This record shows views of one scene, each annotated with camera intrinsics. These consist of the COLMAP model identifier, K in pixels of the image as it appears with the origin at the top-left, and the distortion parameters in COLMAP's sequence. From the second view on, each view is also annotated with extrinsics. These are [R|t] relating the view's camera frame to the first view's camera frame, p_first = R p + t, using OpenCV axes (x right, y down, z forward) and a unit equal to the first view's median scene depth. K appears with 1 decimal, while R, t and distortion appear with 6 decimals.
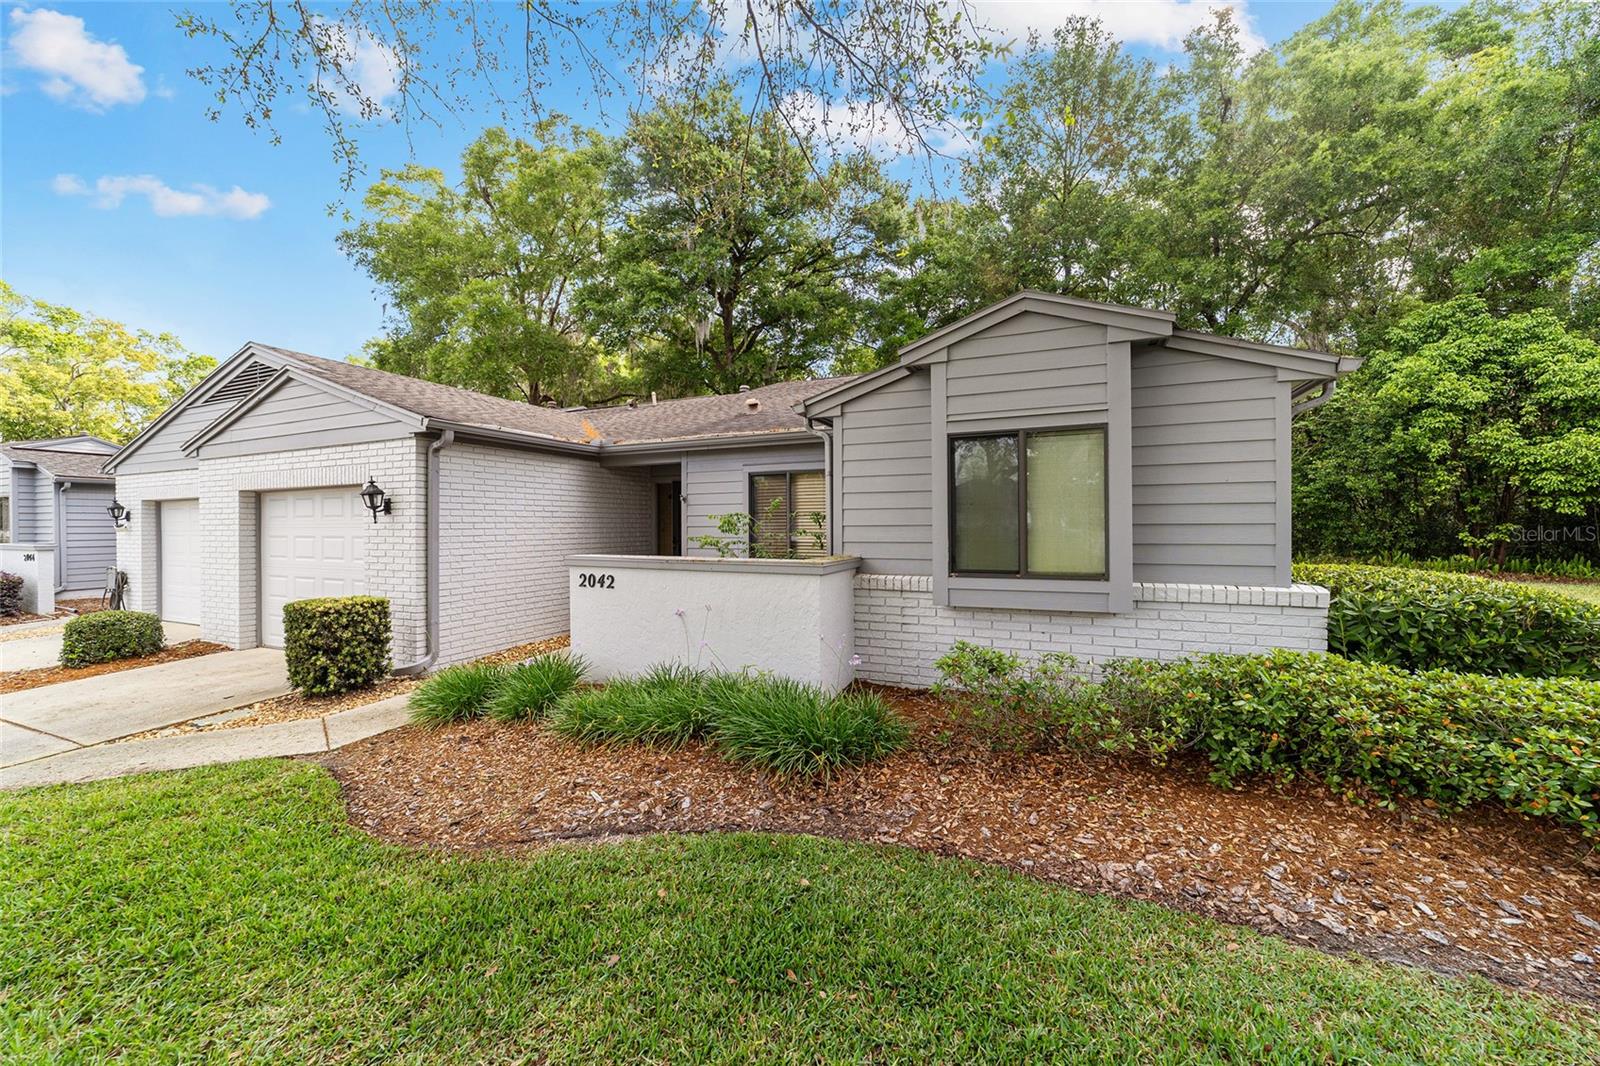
lens RADIAL K [[614.2, 0, 794.8], [0, 614.2, 533.9], [0, 0, 1]] dist [-0.017490, 0.008963]
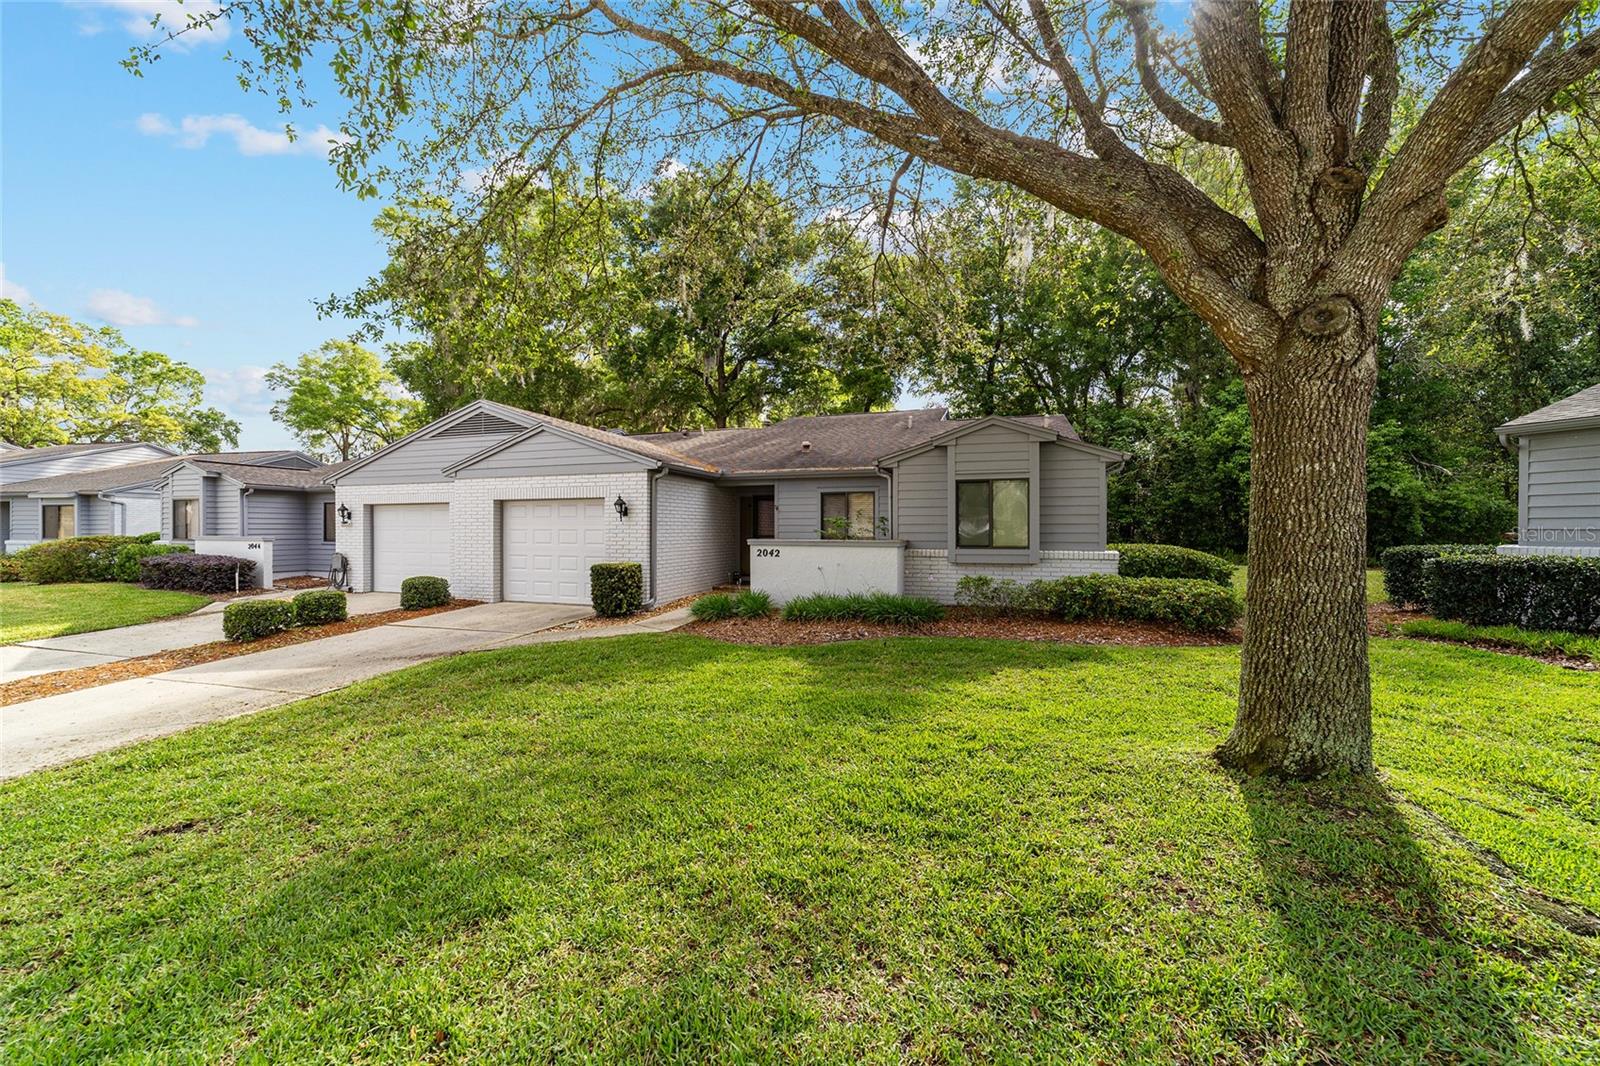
lens RADIAL K [[614.2, 0, 794.8], [0, 614.2, 533.9], [0, 0, 1]] dist [-0.017490, 0.008963]
pose [[0.994737, 0.005131, 0.102329, -0.315604], [-0.004409, 0.999964, -0.007279, 0.023387], [-0.102363, 0.006790, 0.994724, -0.632948]]
